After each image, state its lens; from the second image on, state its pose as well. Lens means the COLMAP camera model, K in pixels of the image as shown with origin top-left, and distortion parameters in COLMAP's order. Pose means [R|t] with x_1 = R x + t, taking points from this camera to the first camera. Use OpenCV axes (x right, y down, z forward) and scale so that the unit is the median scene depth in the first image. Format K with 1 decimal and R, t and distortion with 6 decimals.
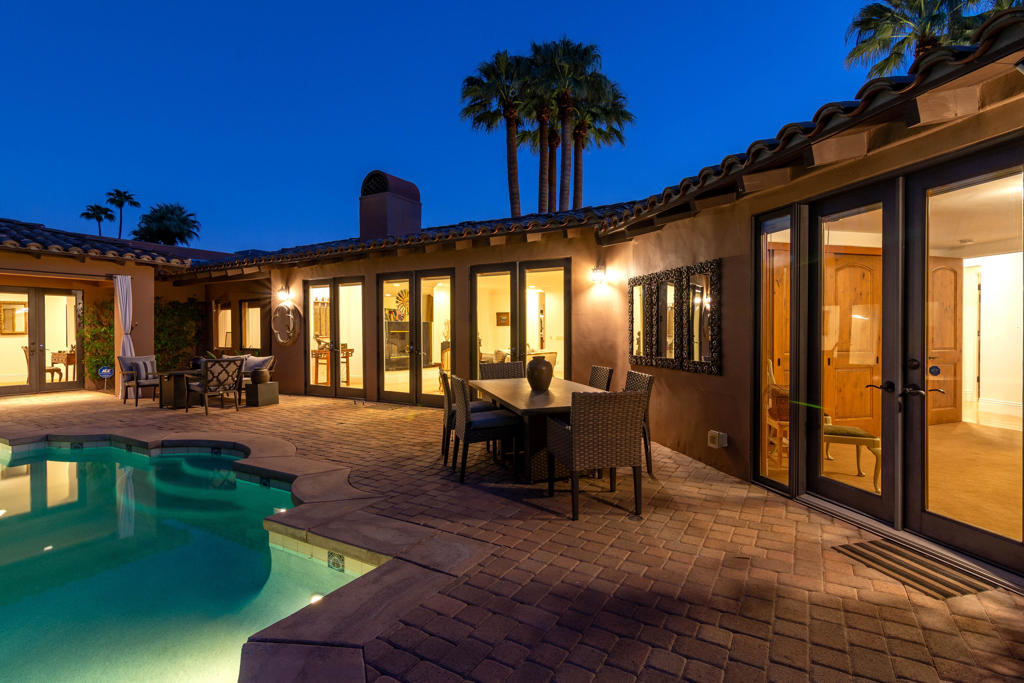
lens RADIAL K [[495.4, 0, 515.2], [0, 495.4, 335.9], [0, 0, 1]] dist [0.003819, 0.000513]
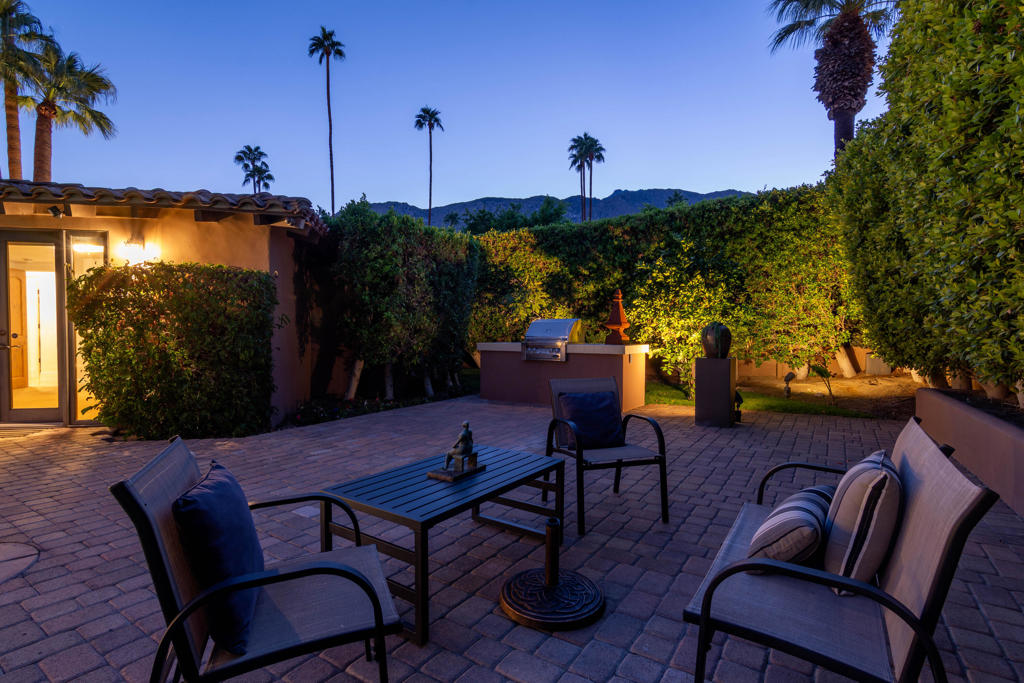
lens RADIAL K [[491.7, 0, 512.9], [0, 491.7, 343.6], [0, 0, 1]] dist [0.000090, 0.000824]
pose [[0.056362, -0.019548, 0.998219, -0.285846], [0.007047, 0.999791, 0.019181, 0.022989], [-0.998386, 0.005953, 0.056488, -0.311144]]
